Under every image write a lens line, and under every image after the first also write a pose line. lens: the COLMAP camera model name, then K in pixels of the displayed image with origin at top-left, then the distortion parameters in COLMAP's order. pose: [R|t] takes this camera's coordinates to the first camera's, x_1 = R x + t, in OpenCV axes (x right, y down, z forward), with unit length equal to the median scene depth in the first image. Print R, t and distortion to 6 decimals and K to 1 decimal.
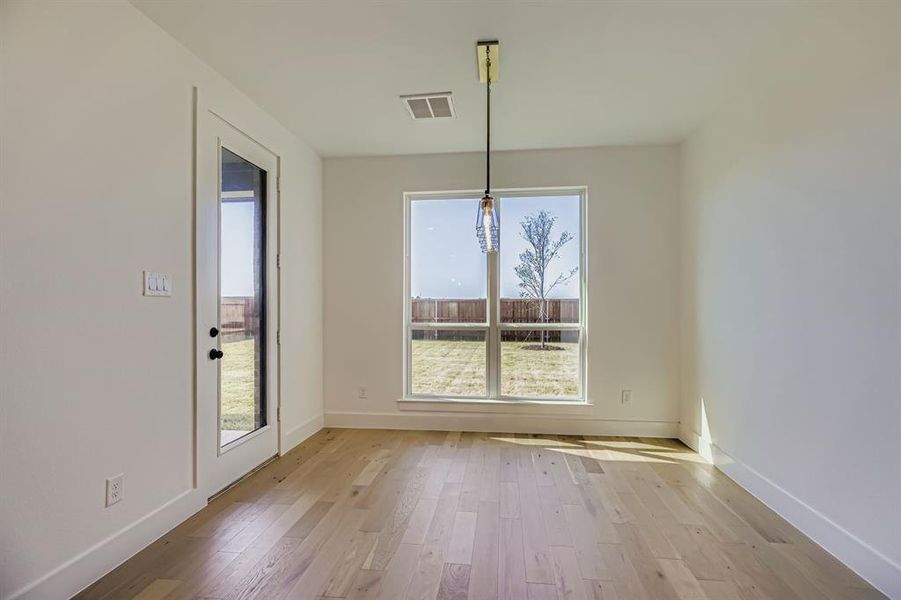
lens RADIAL K [[409.3, 0, 450.5], [0, 409.3, 300.0], [0, 0, 1]] dist [-0.000954, -0.000079]
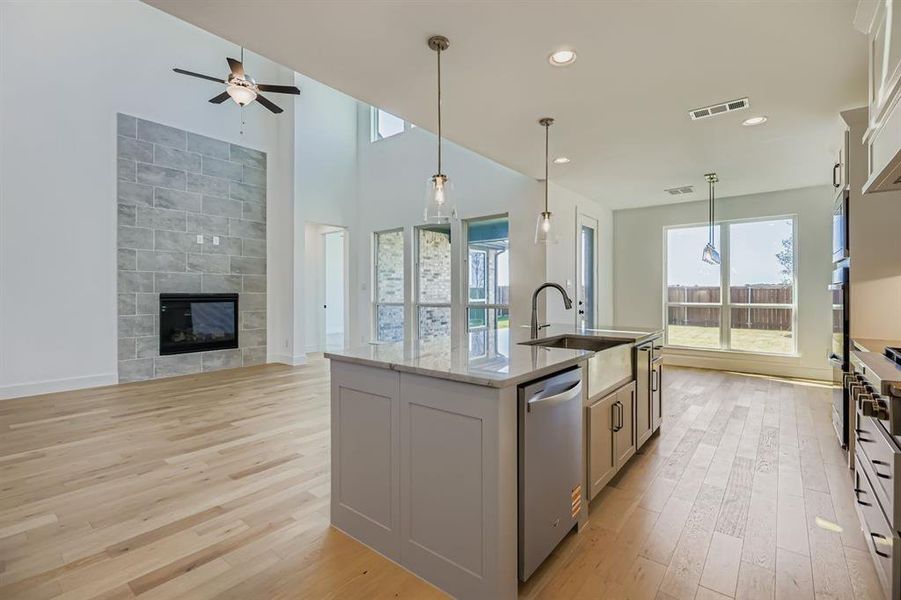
lens RADIAL K [[404.0, 0, 456.9], [0, 404.0, 294.7], [0, 0, 1]] dist [-0.001725, 0.000059]
pose [[0.850817, 0.006144, -0.525427, 0.012213], [0.004259, 0.999818, 0.018589, -0.002858], [0.525445, -0.018054, 0.850636, -0.251101]]
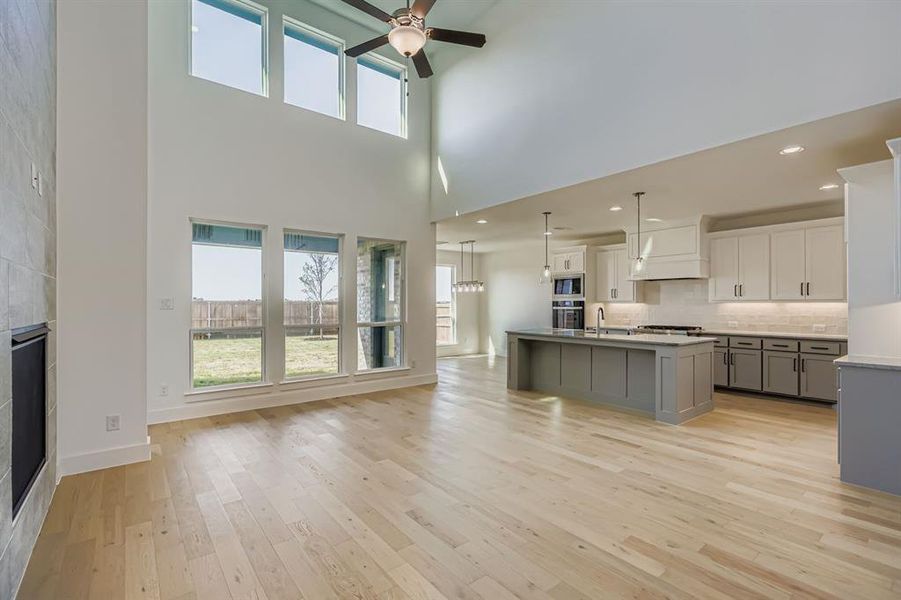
lens RADIAL K [[414.2, 0, 456.0], [0, 414.2, 310.5], [0, 0, 1]] dist [-0.000826, 0.000163]
pose [[0.697332, -0.003568, 0.716740, -0.437483], [-0.014468, 0.999714, 0.019053, -0.007514], [-0.716603, -0.023656, 0.697080, -0.249136]]
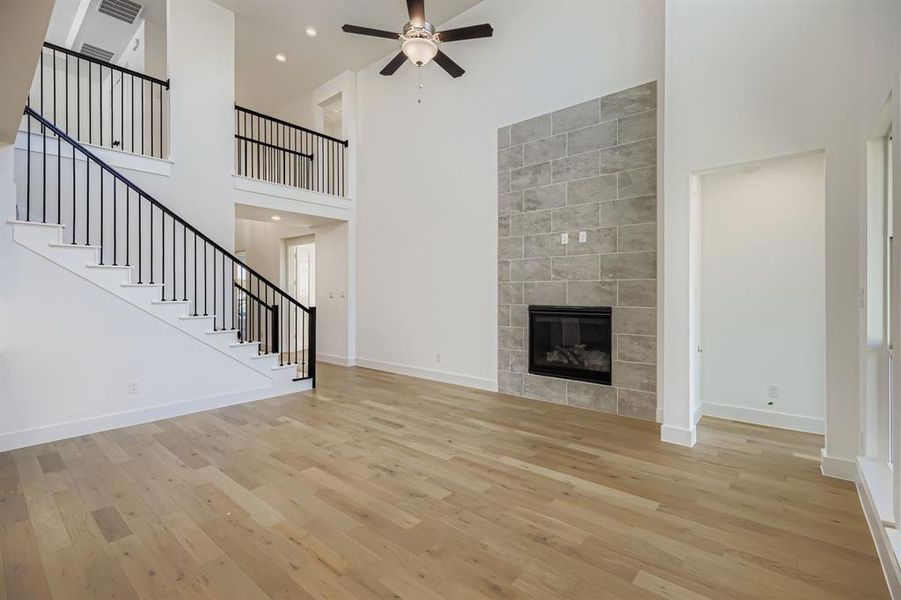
lens RADIAL K [[404.0, 0, 456.9], [0, 404.0, 294.7], [0, 0, 1]] dist [-0.001725, 0.000059]
pose [[-0.537583, 0.009247, -0.843160, -0.104457], [0.014779, 0.999890, 0.001543, -0.008971], [0.843081, -0.011632, -0.537661, 0.074725]]
